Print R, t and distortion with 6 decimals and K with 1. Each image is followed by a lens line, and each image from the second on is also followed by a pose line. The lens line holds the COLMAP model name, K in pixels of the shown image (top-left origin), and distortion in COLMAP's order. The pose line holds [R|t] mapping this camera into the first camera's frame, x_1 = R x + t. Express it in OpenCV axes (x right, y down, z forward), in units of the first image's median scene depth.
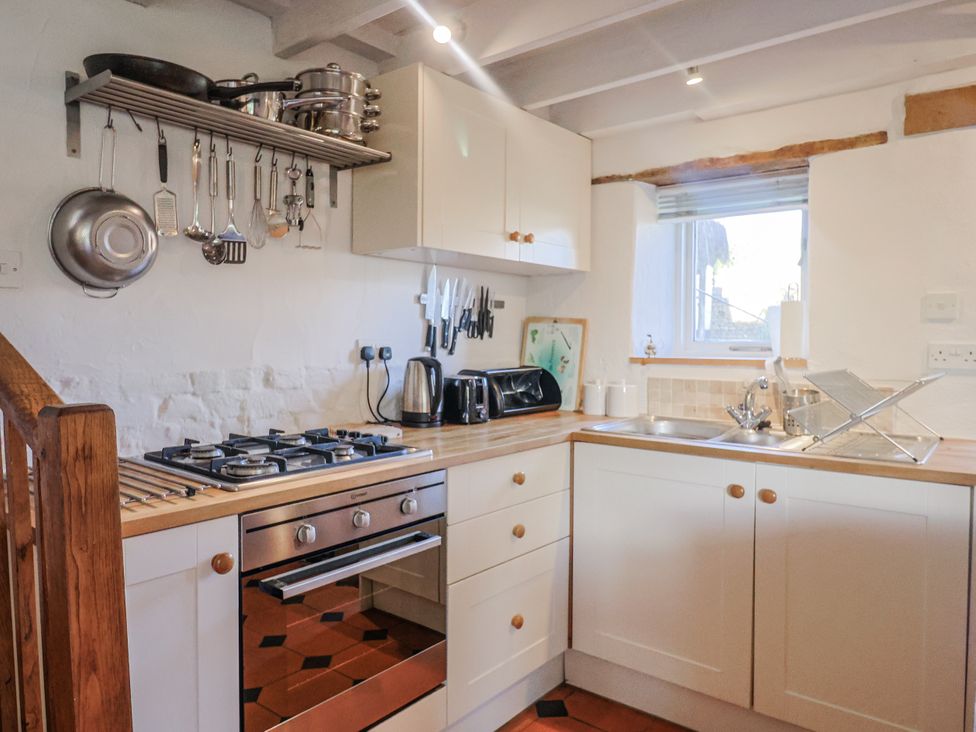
lens RADIAL K [[677.6, 0, 488.0], [0, 677.6, 366.0], [0, 0, 1]] dist [-0.007055, -0.002581]
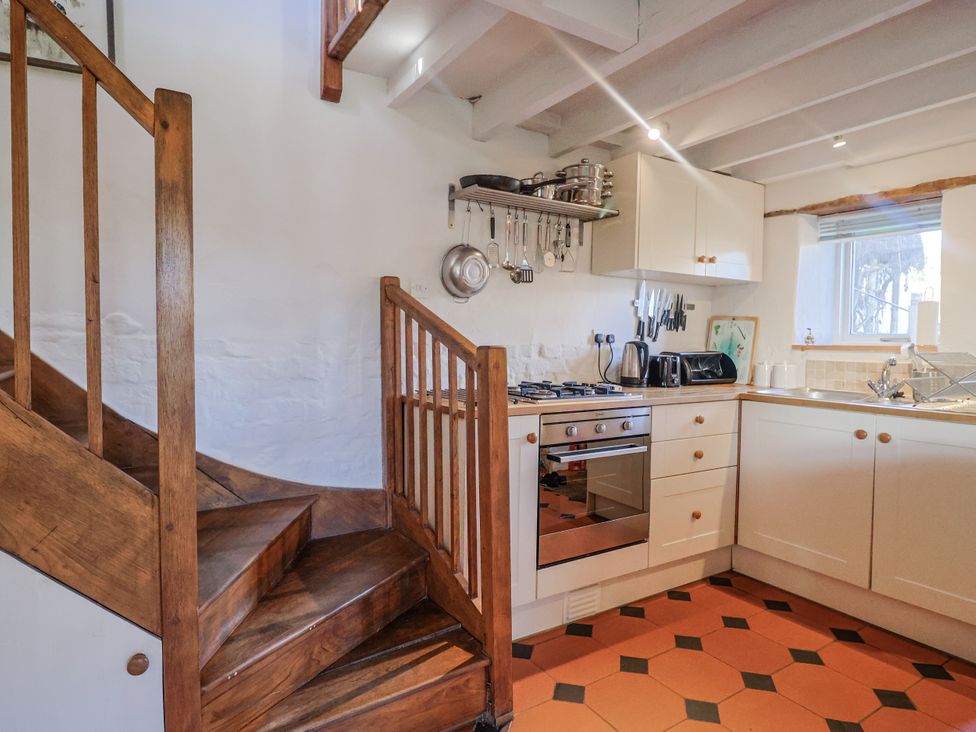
lens RADIAL K [[597.1, 0, 488.0], [0, 597.1, 366.0], [0, 0, 1]] dist [-0.005766, -0.003619]
pose [[0.949034, 0.020591, -0.314501, 0.012061], [-0.021523, 0.999768, 0.000509, 0.050562], [0.314439, 0.006285, 0.949257, -0.384679]]
